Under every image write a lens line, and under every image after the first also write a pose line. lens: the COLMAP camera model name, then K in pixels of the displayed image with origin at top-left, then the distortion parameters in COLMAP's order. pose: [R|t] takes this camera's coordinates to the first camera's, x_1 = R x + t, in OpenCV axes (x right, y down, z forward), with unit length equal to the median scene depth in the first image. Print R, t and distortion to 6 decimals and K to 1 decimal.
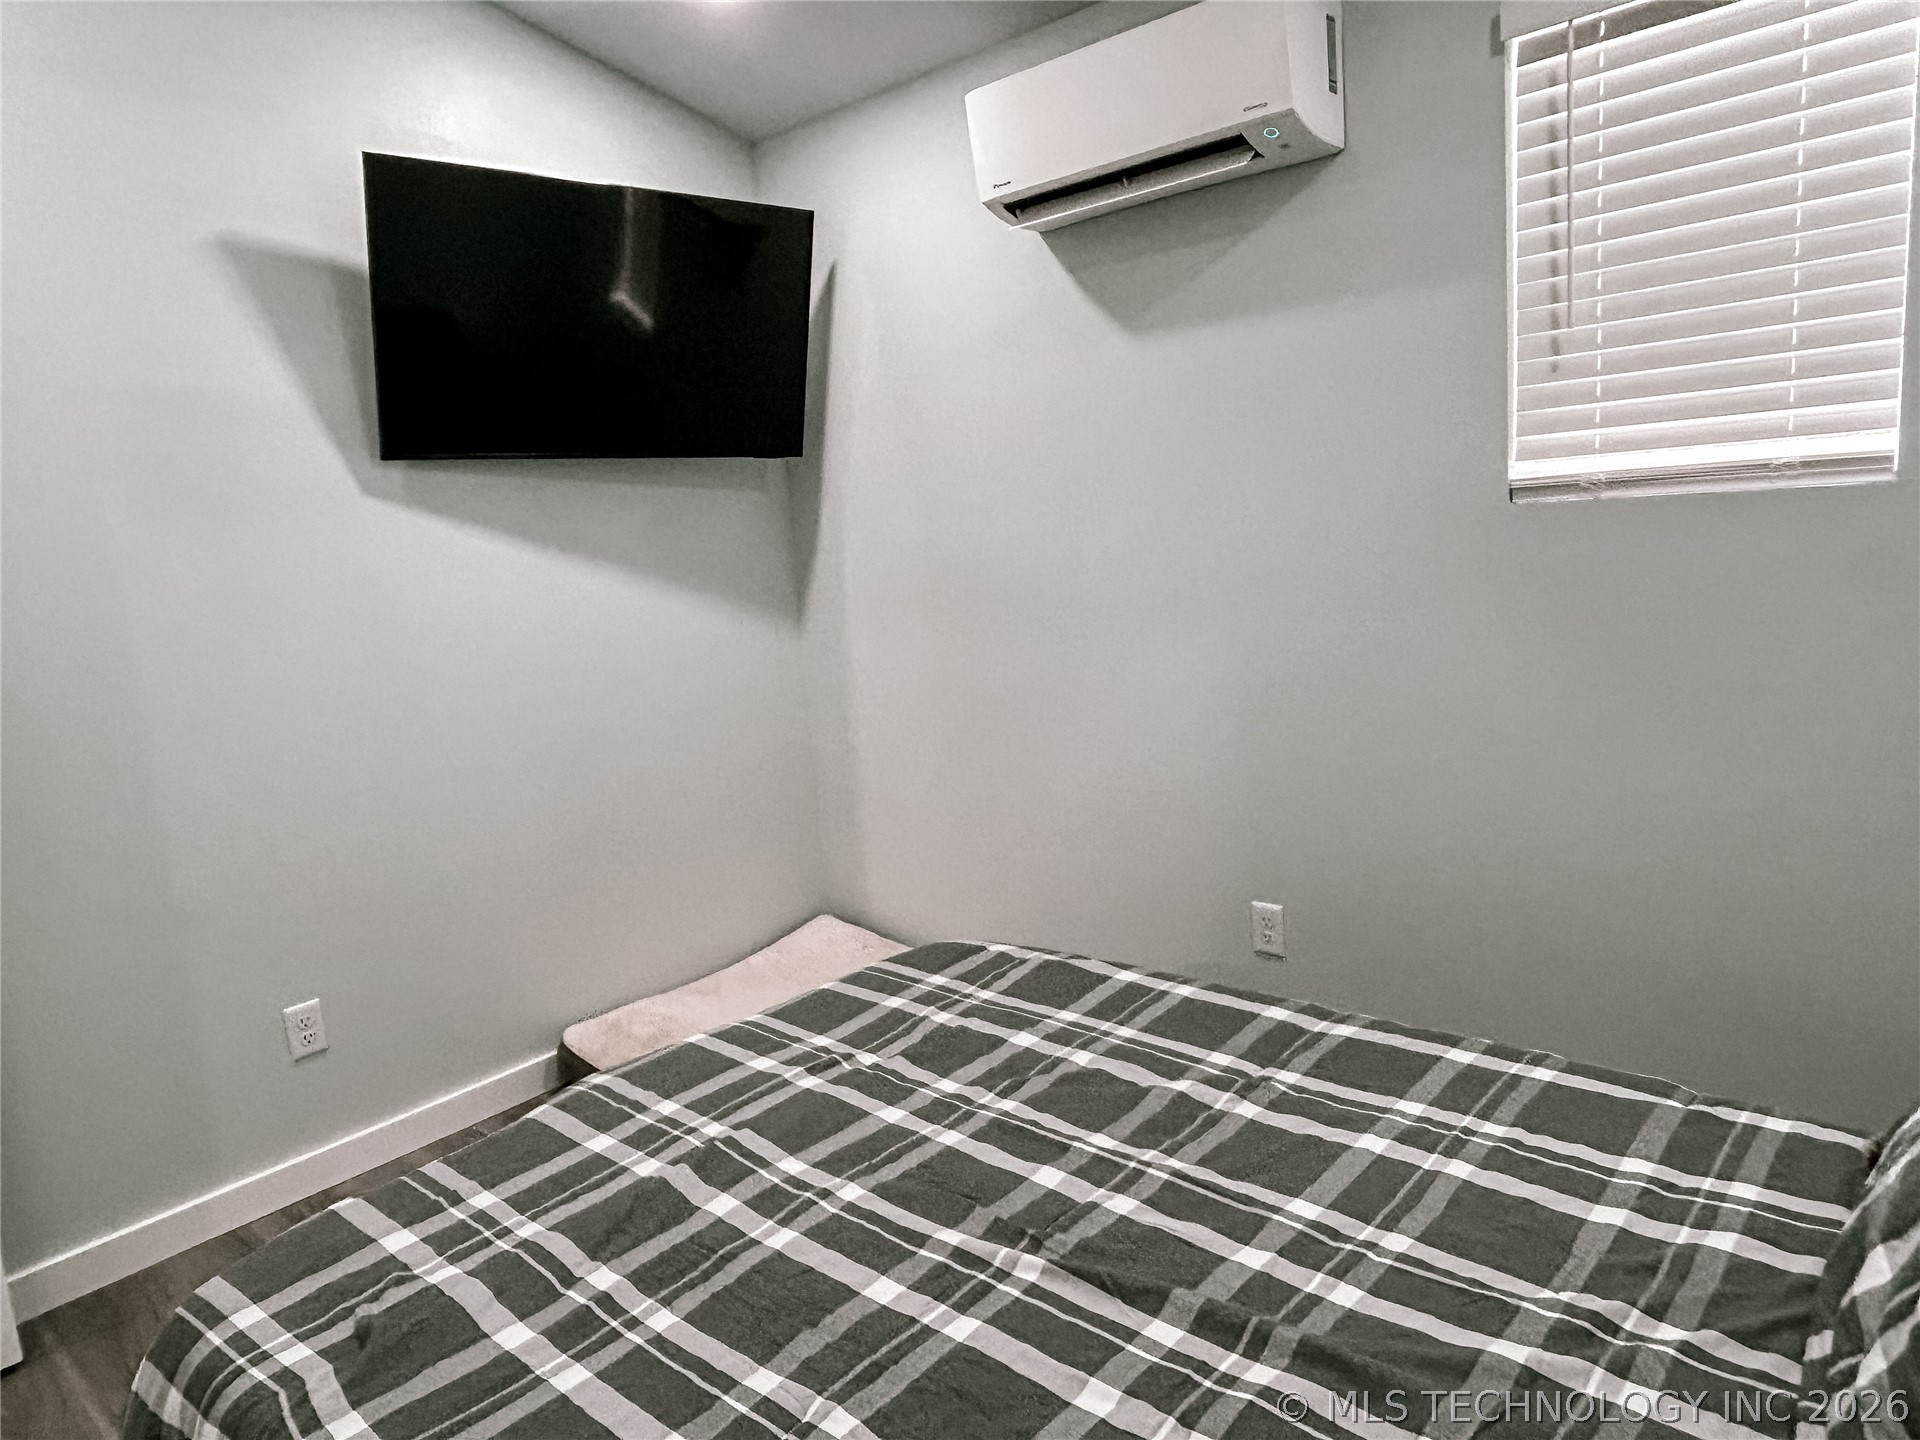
lens RADIAL K [[1222.4, 0, 940.0], [0, 1222.4, 717.5], [0, 0, 1]] dist [0.006965, -0.003451]
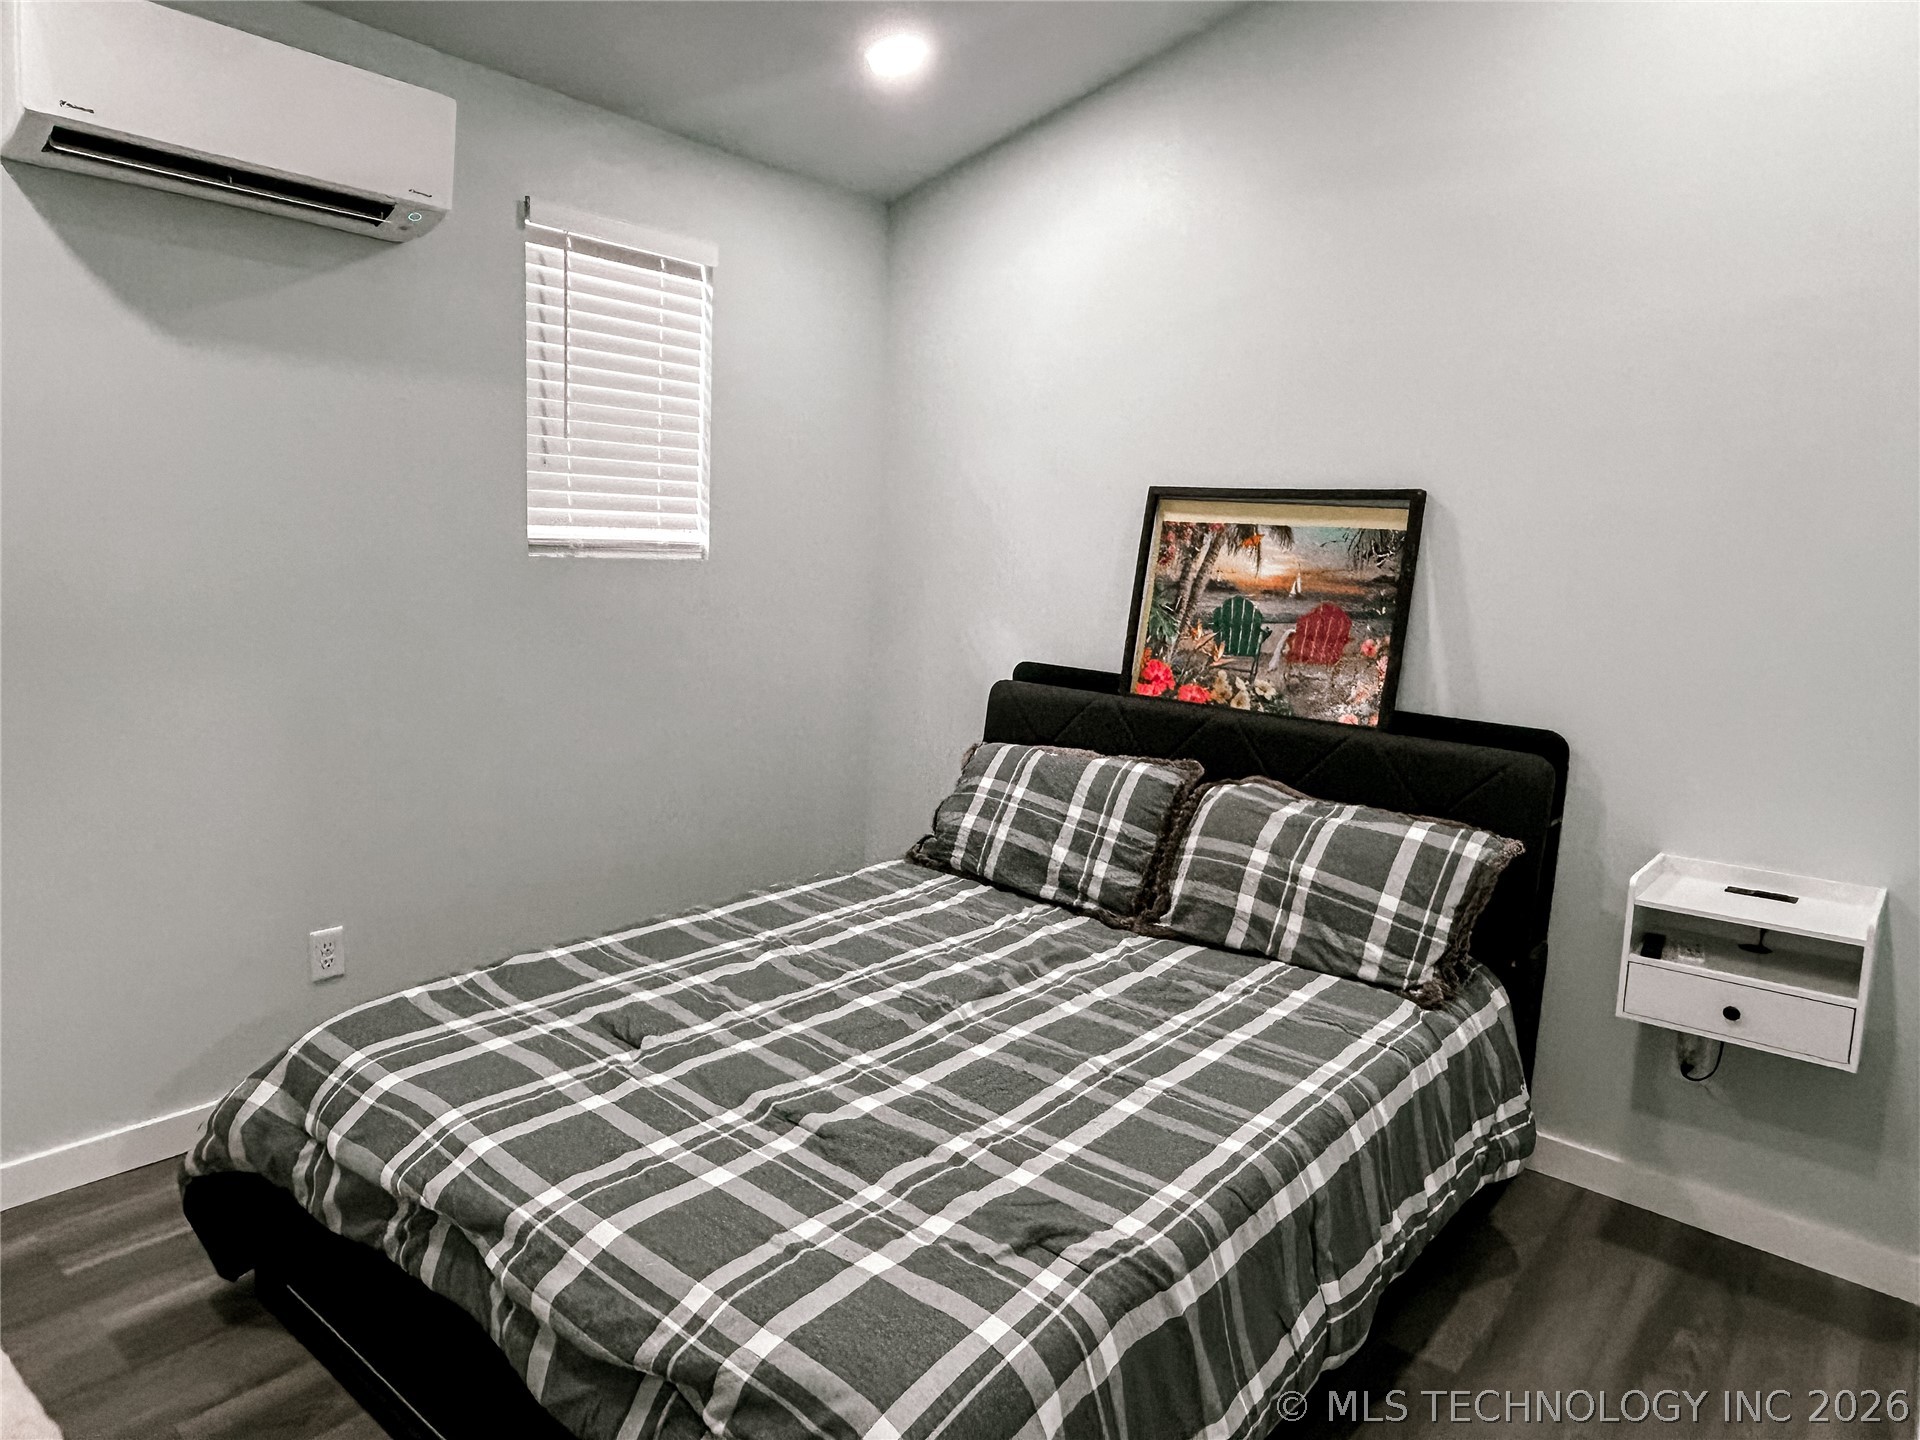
lens RADIAL K [[1222.4, 0, 940.0], [0, 1222.4, 717.5], [0, 0, 1]] dist [0.006965, -0.003451]
pose [[-0.045985, -0.070214, 0.996471, -1.183069], [0.120682, 0.989830, 0.075316, -0.056706], [-0.991626, 0.123720, -0.037044, 0.800599]]
